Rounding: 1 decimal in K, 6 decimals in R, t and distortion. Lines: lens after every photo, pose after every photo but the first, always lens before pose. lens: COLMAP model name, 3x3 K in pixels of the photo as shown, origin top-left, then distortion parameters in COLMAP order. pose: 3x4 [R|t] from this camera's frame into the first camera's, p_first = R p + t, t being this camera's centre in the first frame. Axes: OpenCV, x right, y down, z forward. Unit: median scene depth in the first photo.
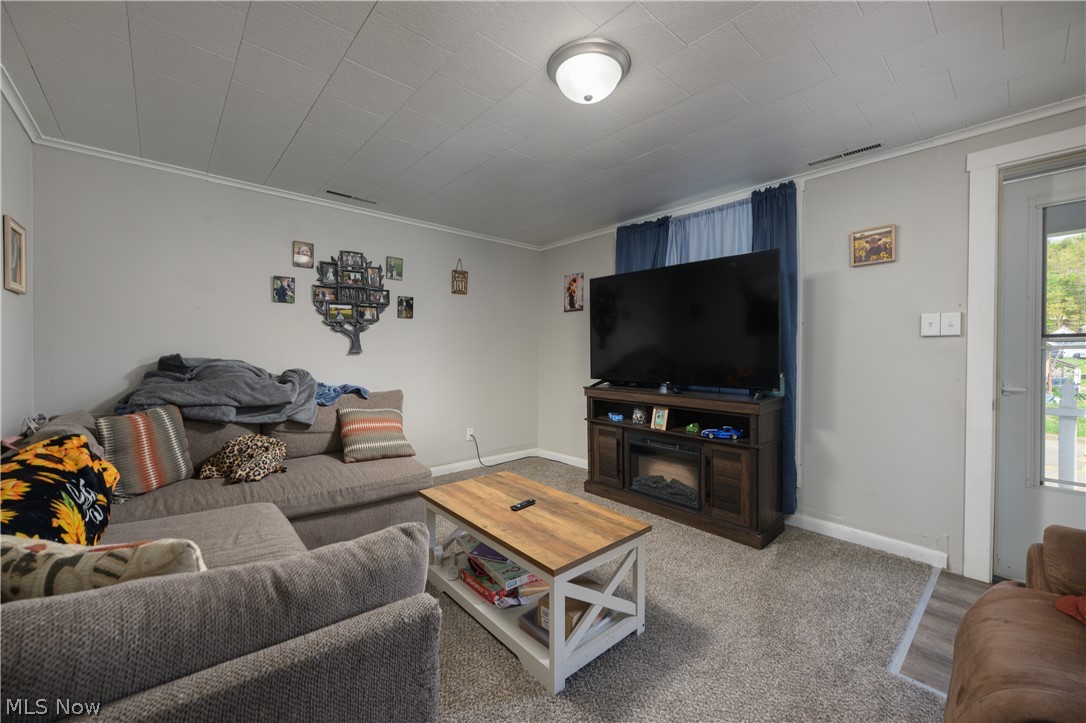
lens RADIAL K [[426.1, 0, 538.3], [0, 426.1, 354.8], [0, 0, 1]] dist [-0.001538, -0.000146]
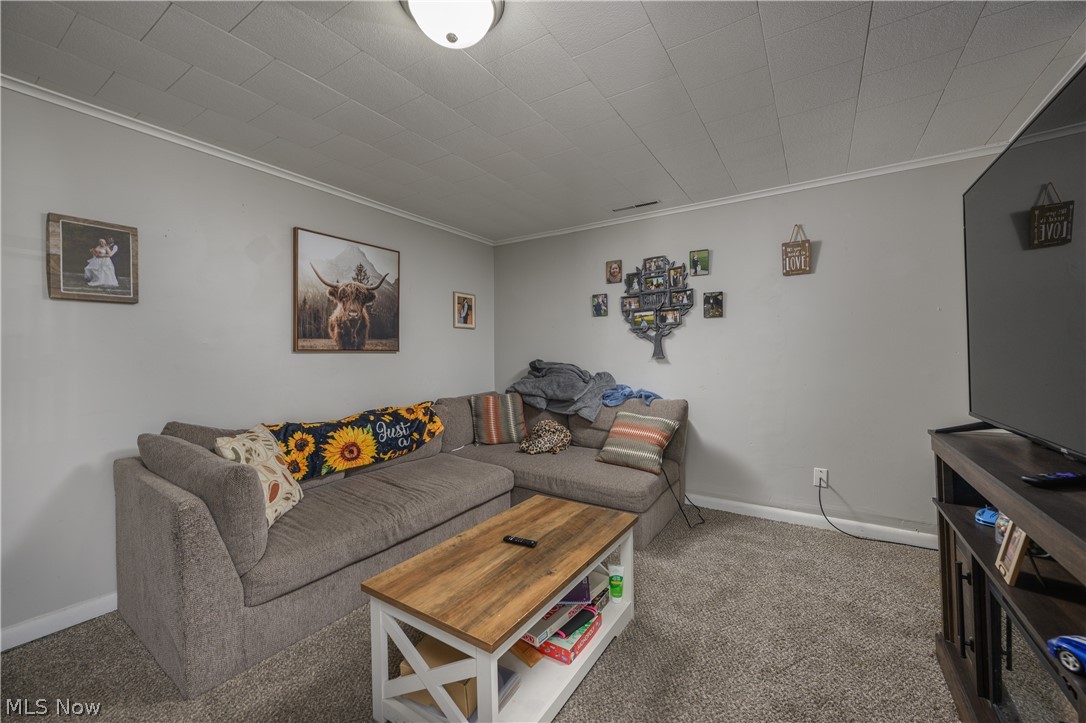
lens RADIAL K [[426.1, 0, 540.2], [0, 426.1, 360.4], [0, 0, 1]] dist [-0.001538, -0.000146]
pose [[0.270057, 0.006727, -0.962821, 0.471141], [0.003335, 0.999963, 0.007922, -0.008698], [0.962839, -0.005351, 0.270024, 0.486031]]
